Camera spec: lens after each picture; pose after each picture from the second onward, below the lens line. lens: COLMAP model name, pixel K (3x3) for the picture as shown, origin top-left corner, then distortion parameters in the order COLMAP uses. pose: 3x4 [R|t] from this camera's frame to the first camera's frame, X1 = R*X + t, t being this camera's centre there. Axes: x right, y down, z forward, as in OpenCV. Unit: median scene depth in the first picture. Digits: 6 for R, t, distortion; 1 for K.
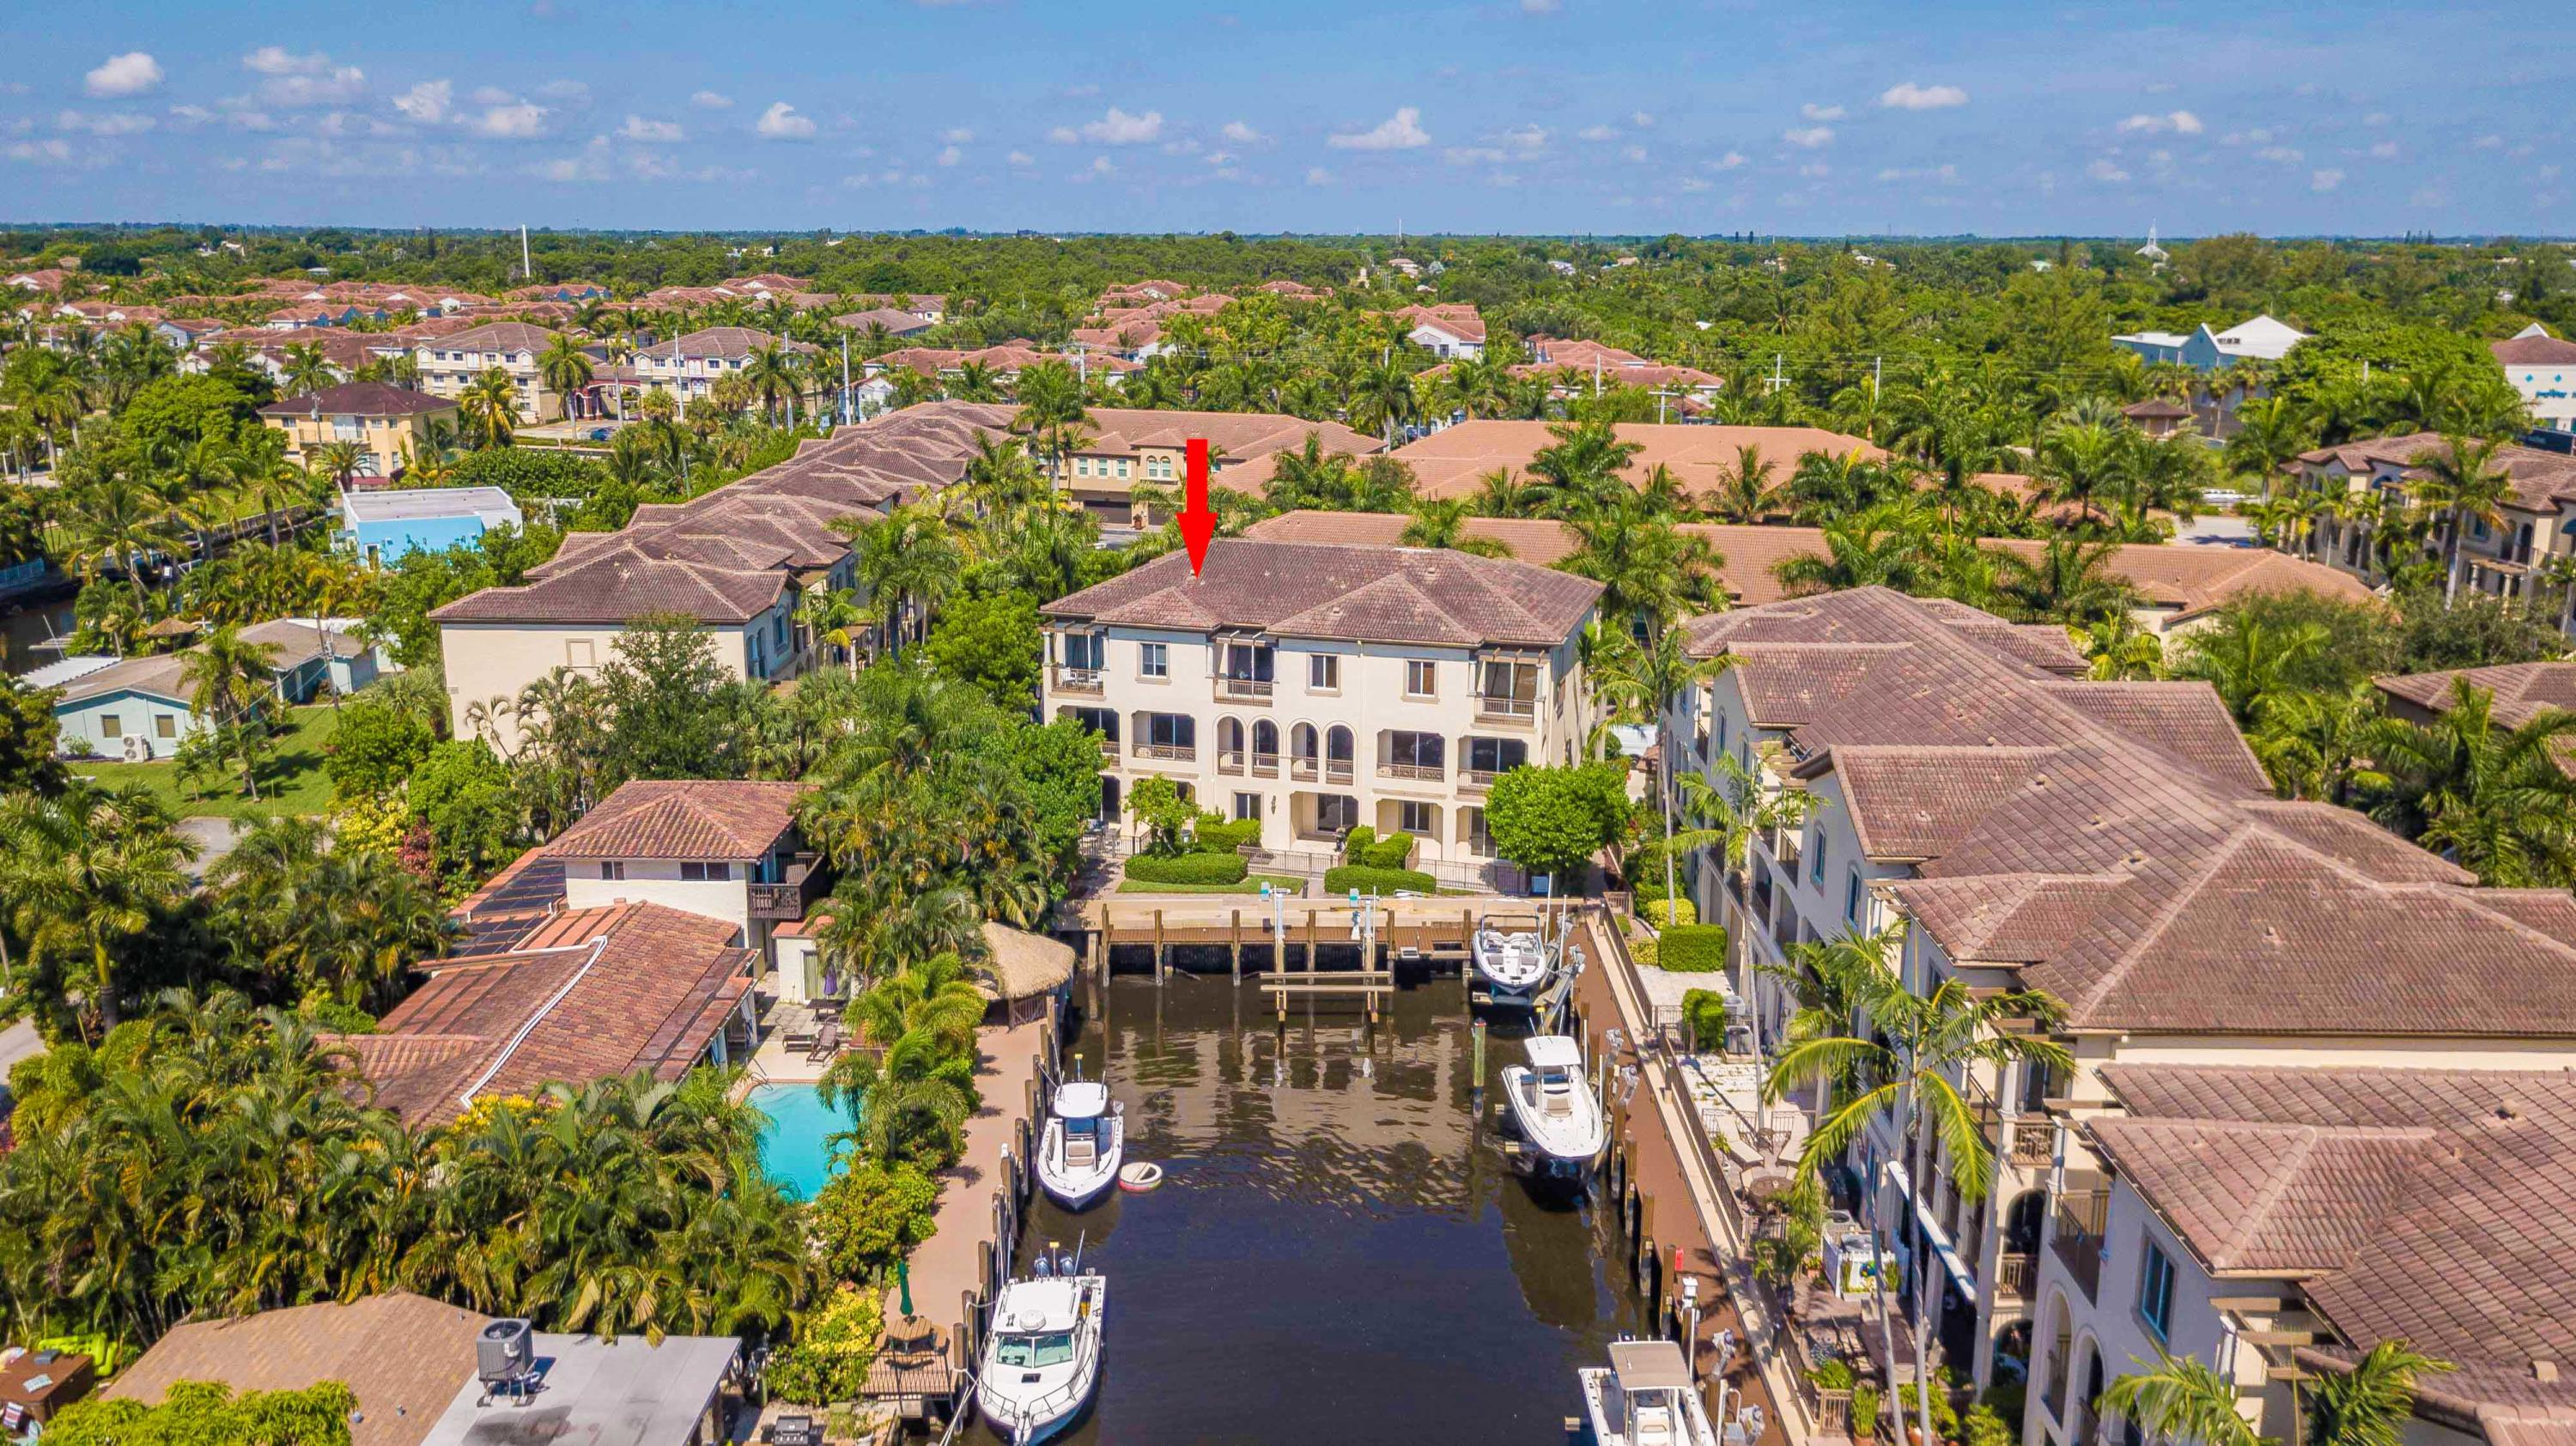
lens RADIAL K [[2013.3, 0, 1288.0], [0, 2013.3, 723.0], [0, 0, 1]] dist [0.028775, -0.000735]
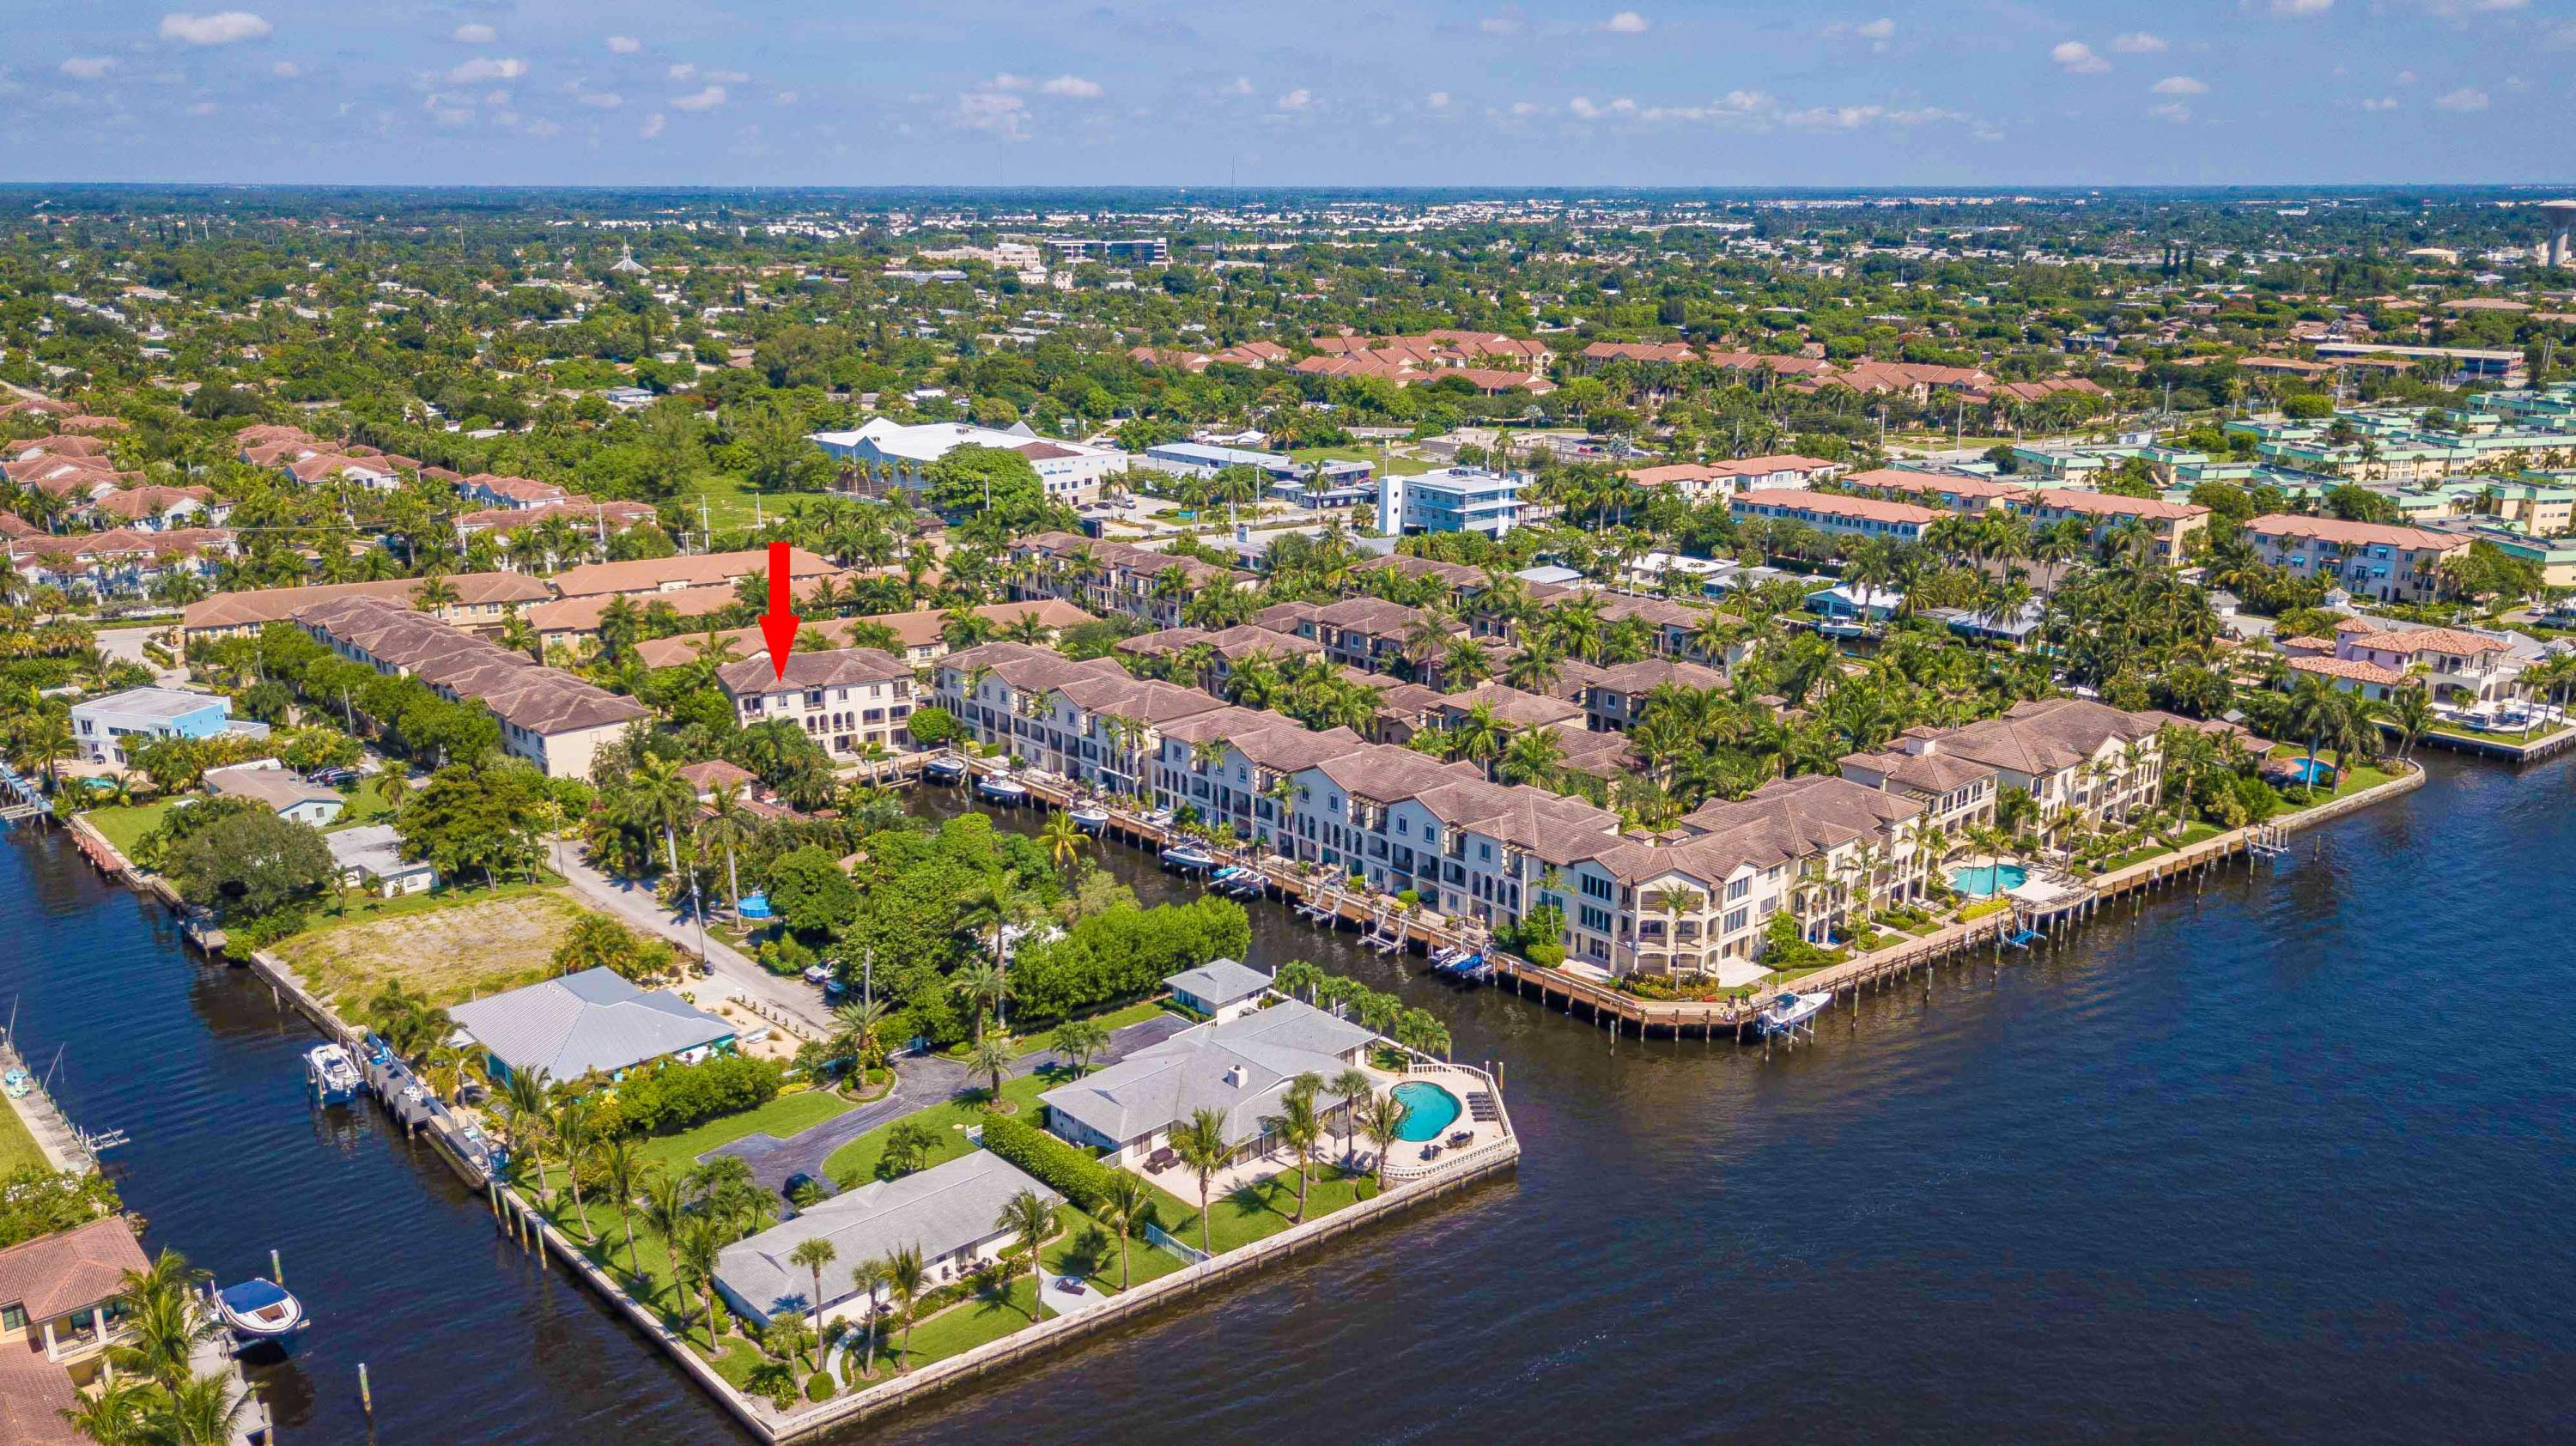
lens RADIAL K [[1975.0, 0, 1341.4], [0, 1975.0, 724.2], [0, 0, 1]] dist [-0.004624, -0.001923]
pose [[0.718019, -0.184082, 0.671239, -1.461018], [0.164514, 0.981951, 0.093314, -0.137722], [-0.676302, 0.043427, 0.735344, -1.717000]]
